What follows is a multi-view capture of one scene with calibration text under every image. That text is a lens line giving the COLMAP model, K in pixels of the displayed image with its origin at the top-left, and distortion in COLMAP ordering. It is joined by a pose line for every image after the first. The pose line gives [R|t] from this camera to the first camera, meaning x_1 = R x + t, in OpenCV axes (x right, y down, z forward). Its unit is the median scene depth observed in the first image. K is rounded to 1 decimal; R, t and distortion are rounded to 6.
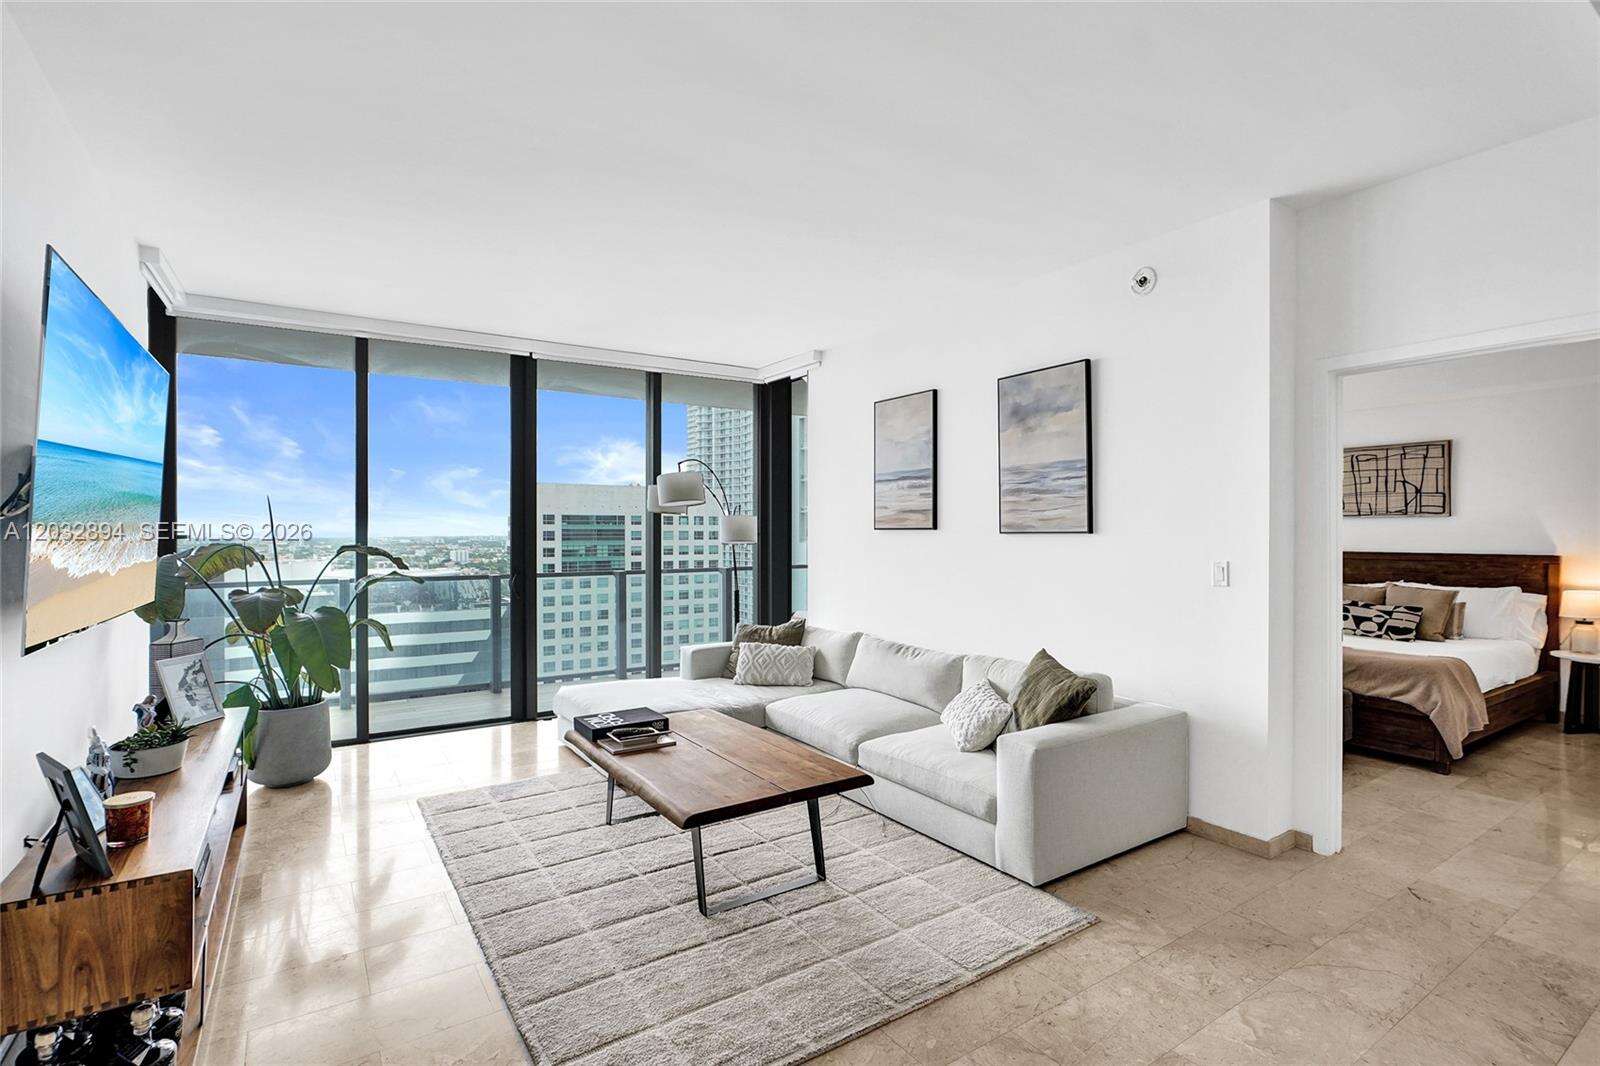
lens RADIAL K [[757.0, 0, 800.0], [0, 757.0, 533.0], [0, 0, 1]] dist [-0.002433, 0.000287]
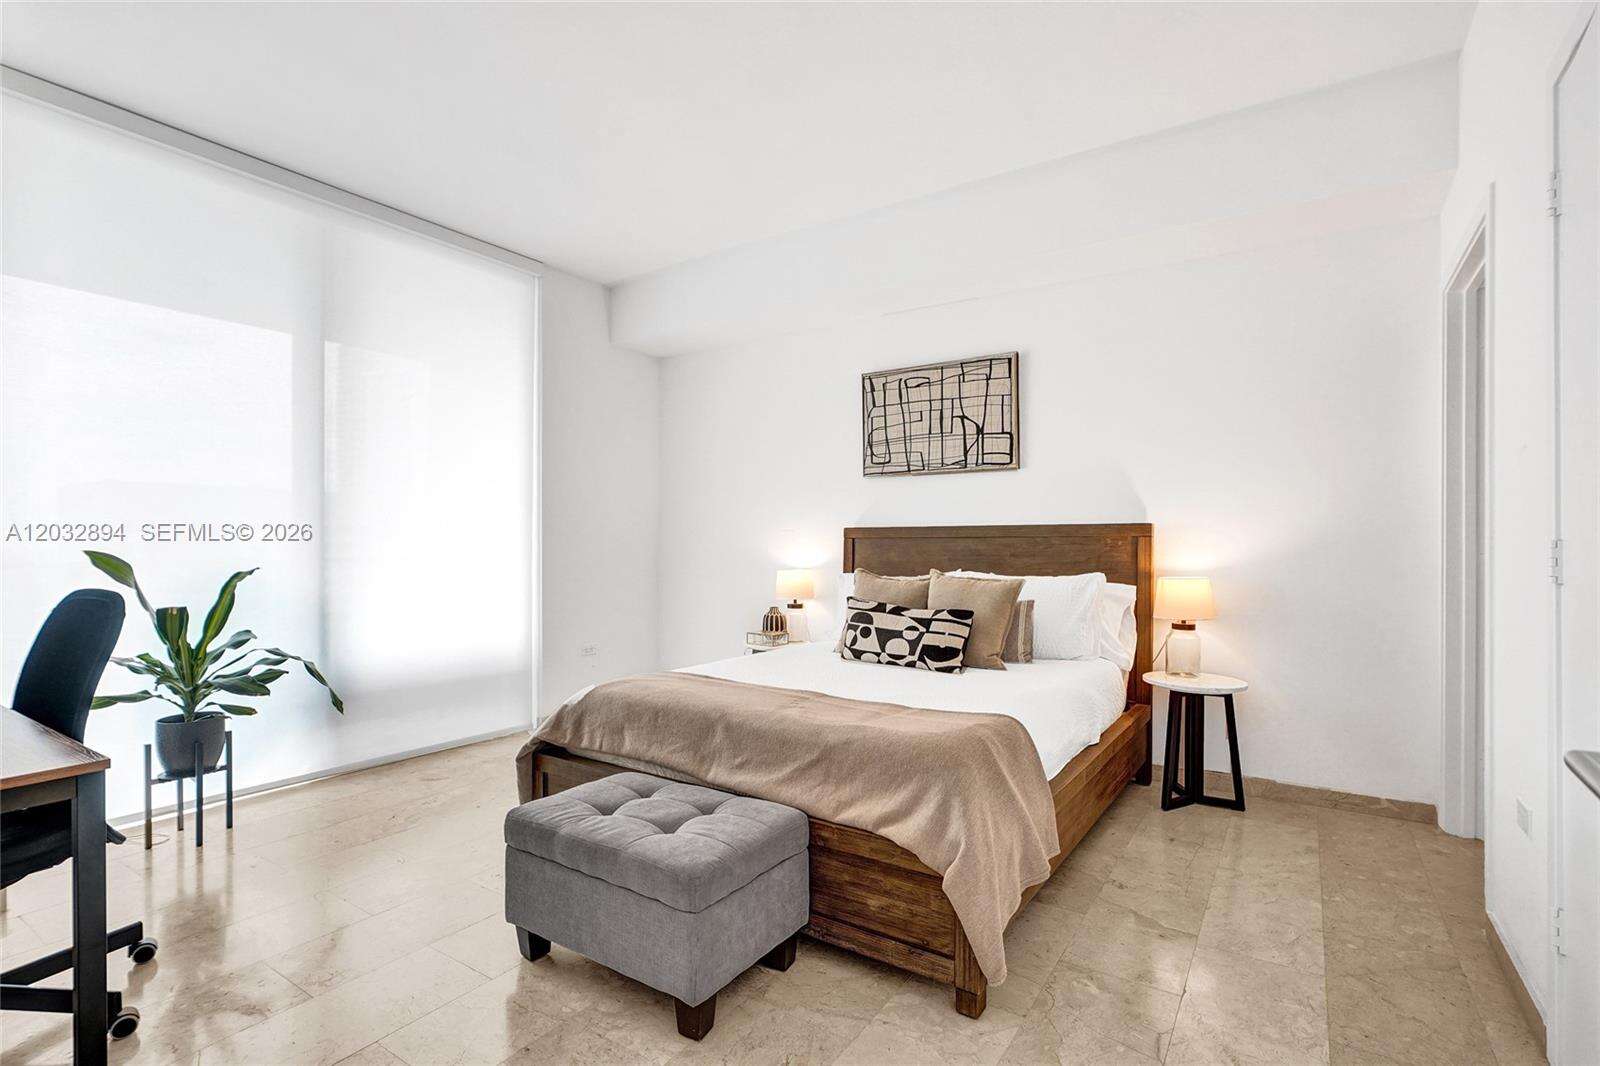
lens RADIAL K [[740.1, 0, 805.4], [0, 740.1, 539.7], [0, 0, 1]] dist [-0.003090, 0.000083]
pose [[0.924514, 0.004898, 0.381117, 0.485230], [-0.000920, 0.999943, -0.010619, 0.049776], [-0.381148, 0.009467, 0.924466, 0.521436]]
